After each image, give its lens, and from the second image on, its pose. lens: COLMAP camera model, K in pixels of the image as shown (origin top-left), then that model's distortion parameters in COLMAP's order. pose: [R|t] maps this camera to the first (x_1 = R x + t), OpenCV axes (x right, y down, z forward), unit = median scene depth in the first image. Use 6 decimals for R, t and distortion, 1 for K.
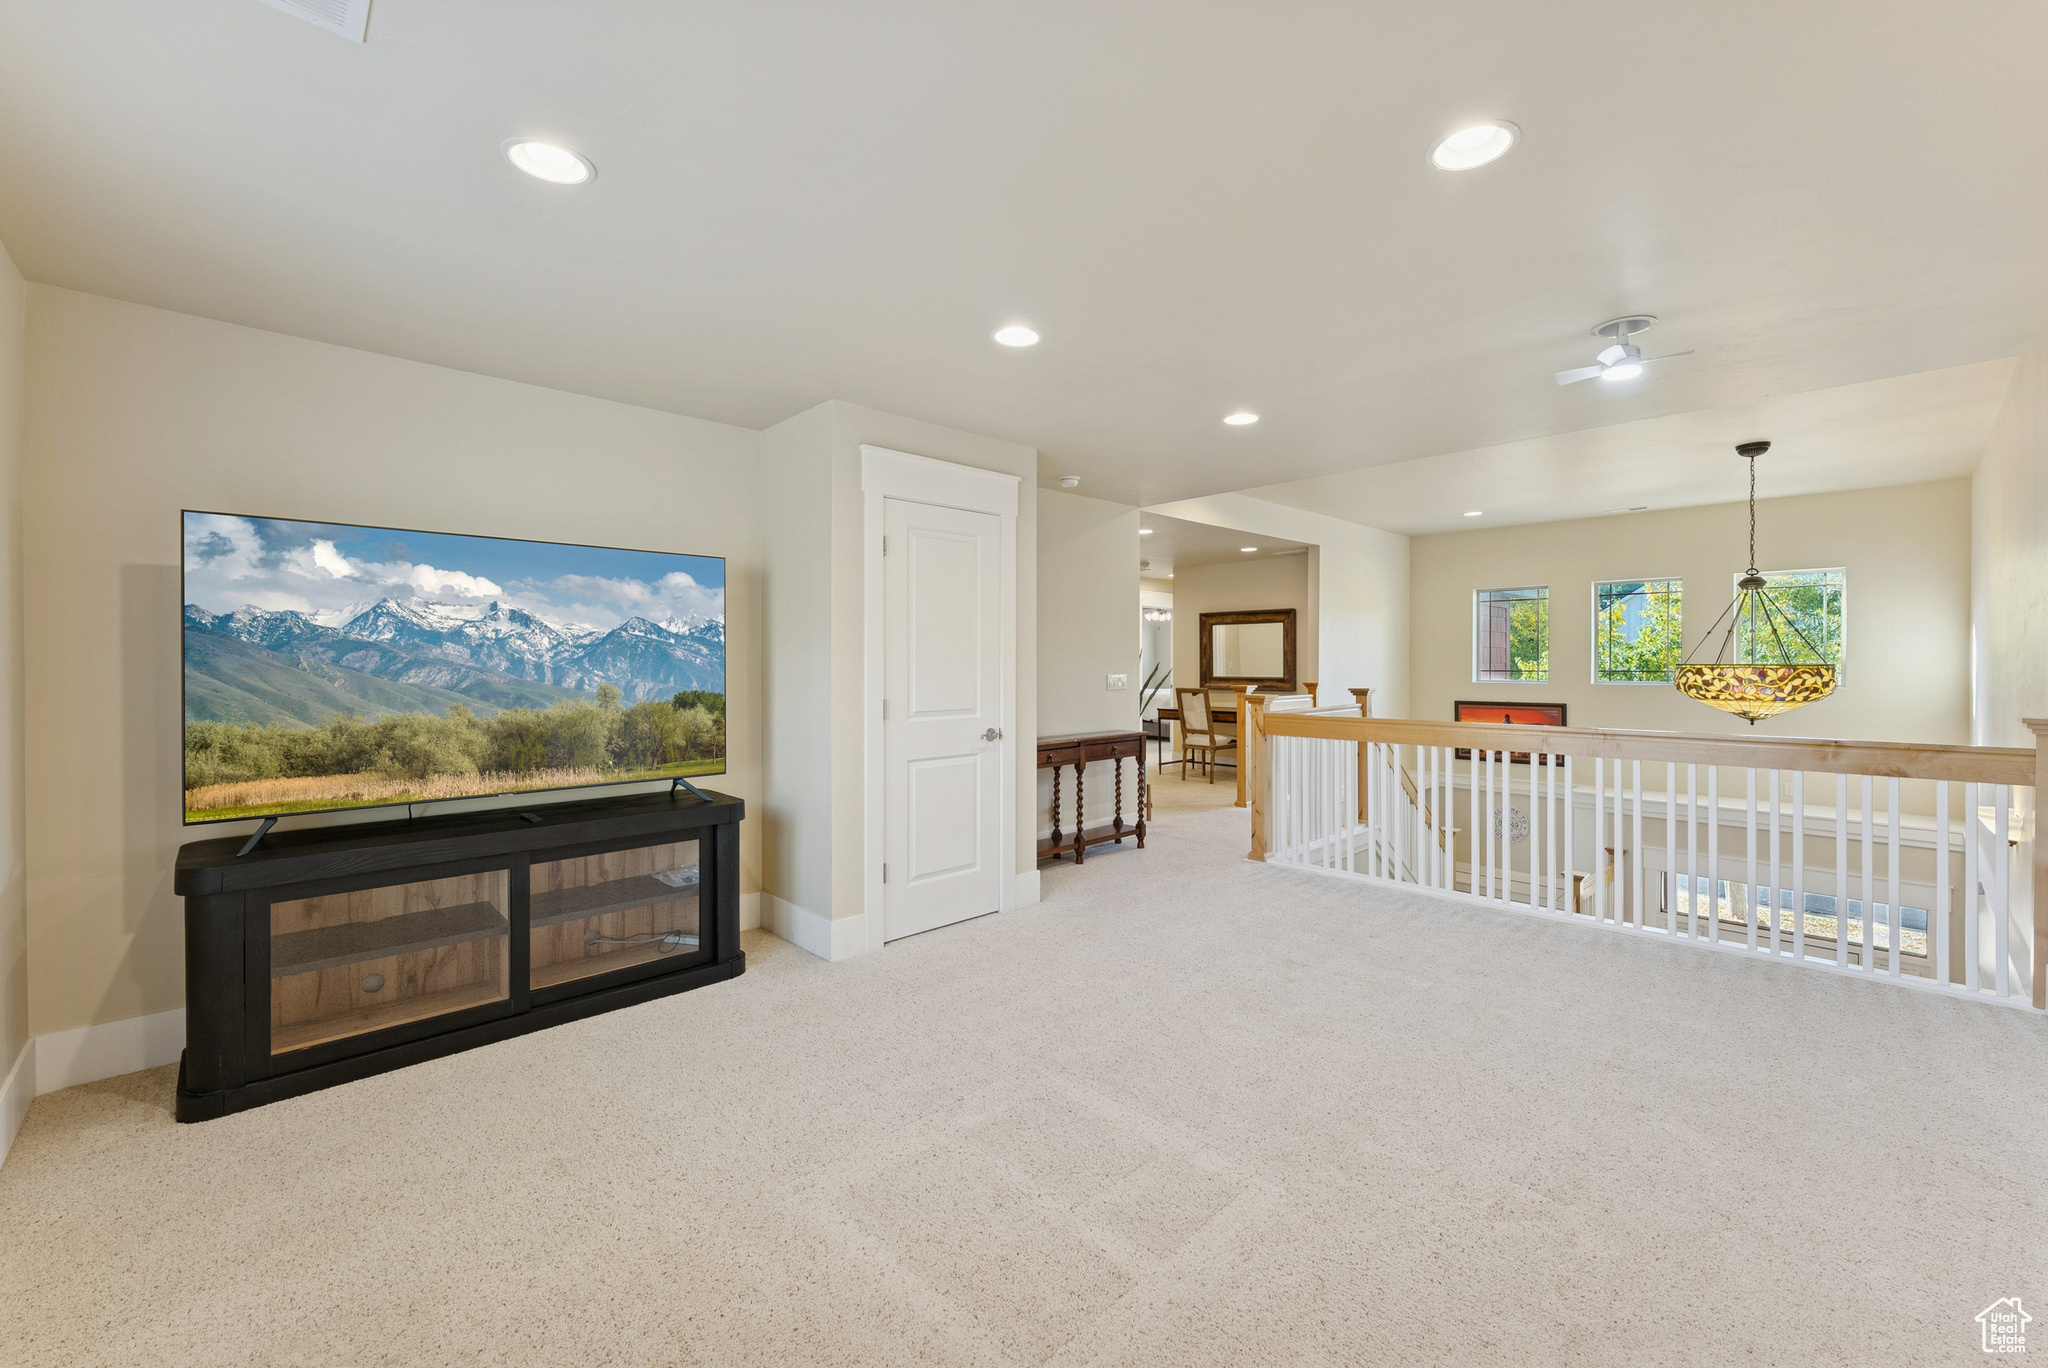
lens RADIAL K [[833.3, 0, 1029.1], [0, 833.3, 680.2], [0, 0, 1]] dist [0.009671, 0.000005]
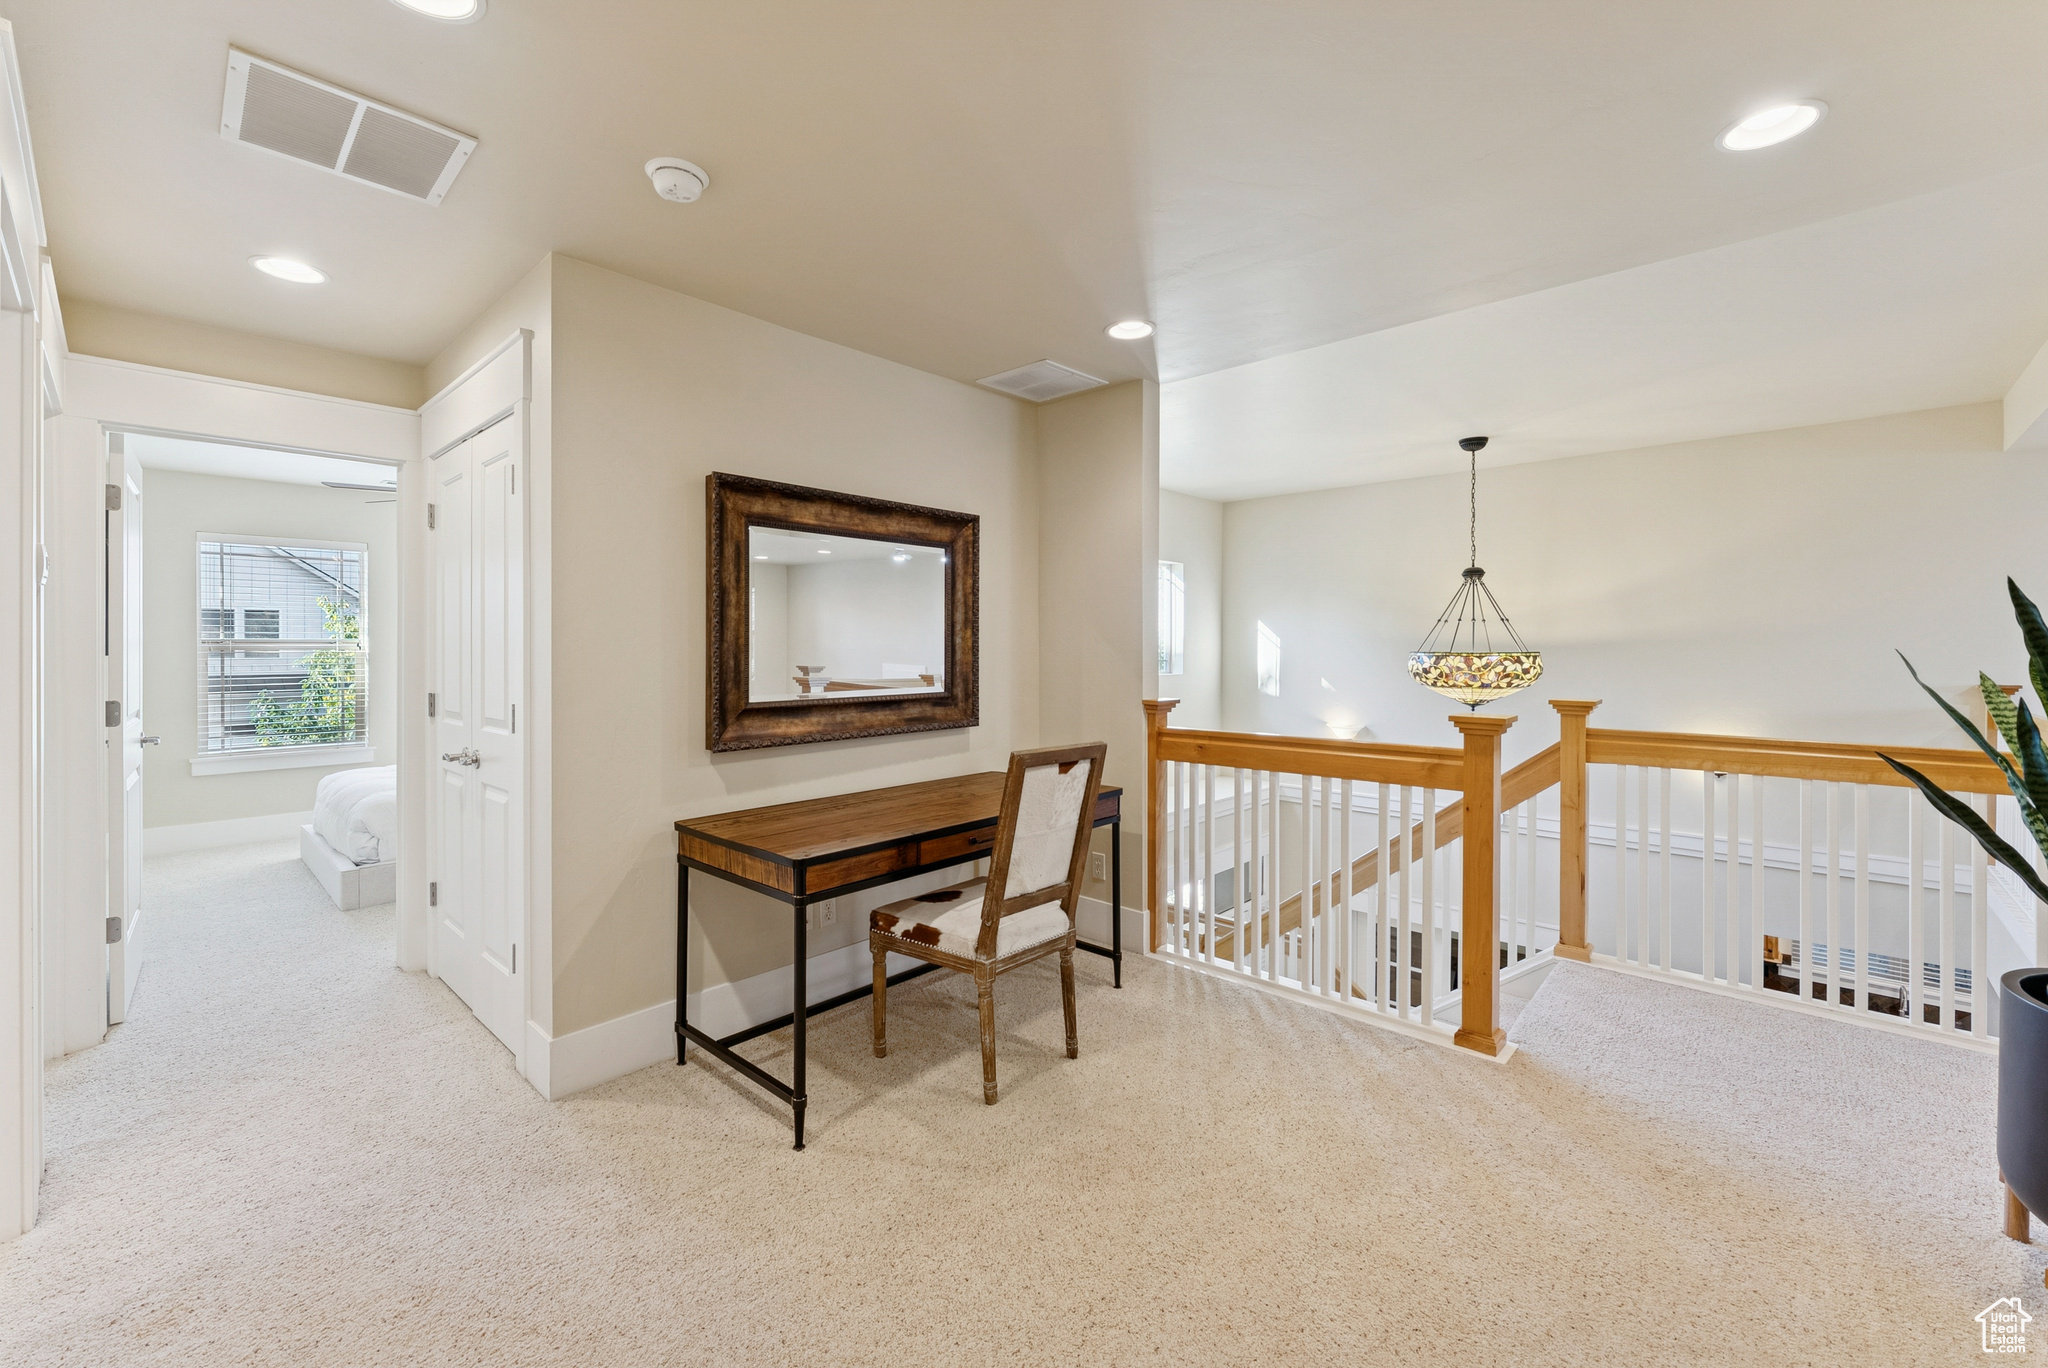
lens RADIAL K [[833.3, 0, 1041.6], [0, 833.3, 652.2], [0, 0, 1]] dist [0.009671, 0.000005]
pose [[-0.059980, -0.000843, 0.998199, -0.082550], [0.023583, 0.999719, 0.002261, -0.022156], [-0.997921, 0.023676, -0.059944, 1.017721]]
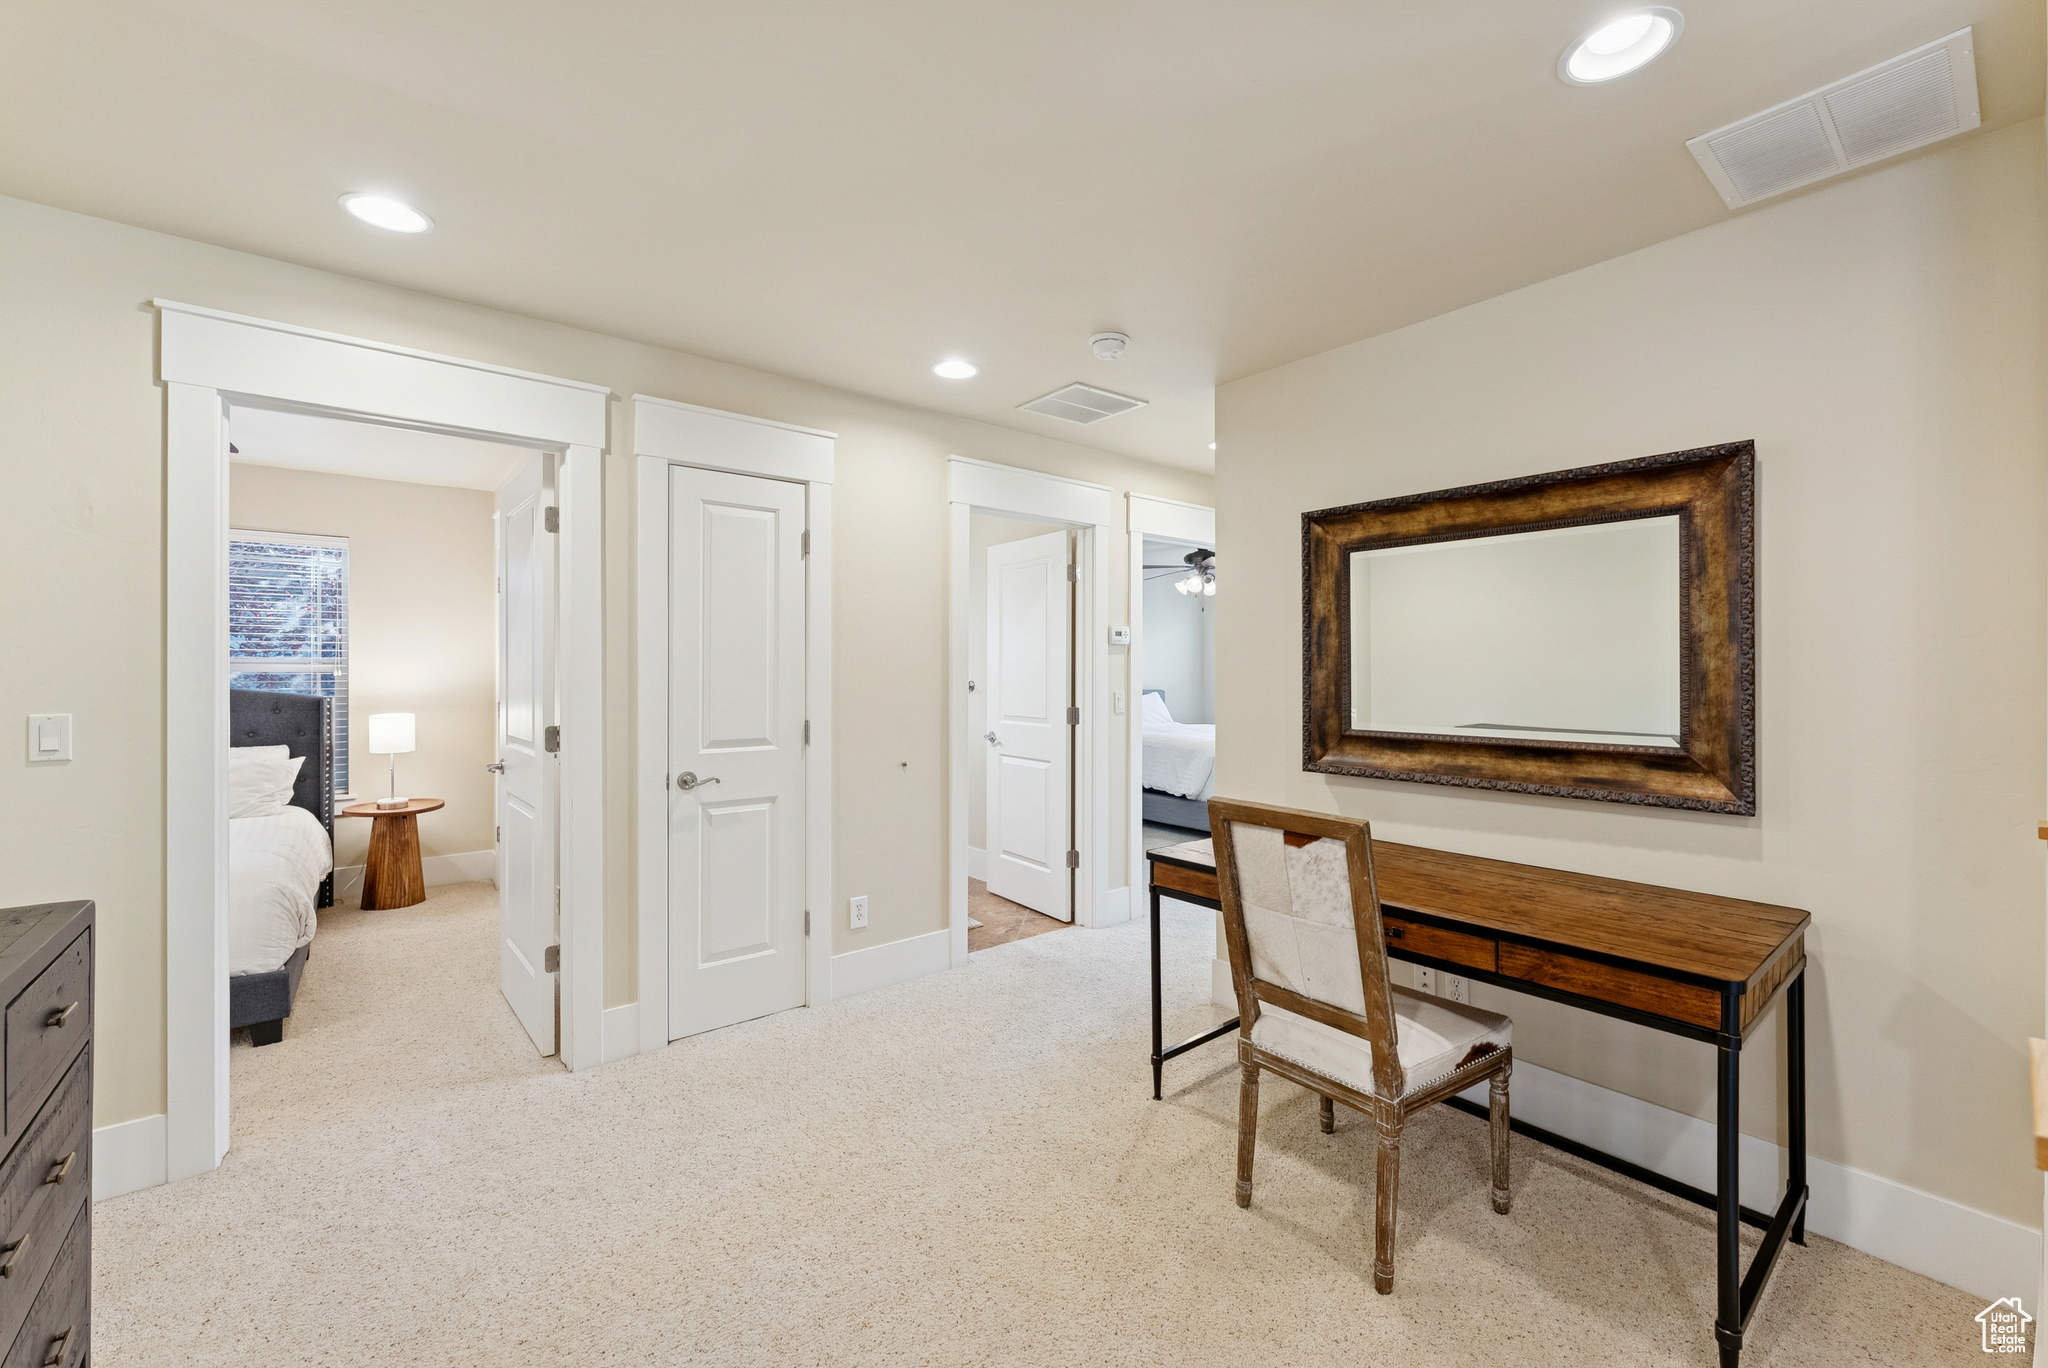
lens RADIAL K [[833.3, 0, 1031.0], [0, 833.3, 670.5], [0, 0, 1]] dist [0.009671, 0.000005]
pose [[0.996181, 0.004720, -0.087185, 0.149573], [-0.006706, 0.999724, -0.022508, -0.019409], [0.087054, 0.023006, 0.995938, 0.779316]]
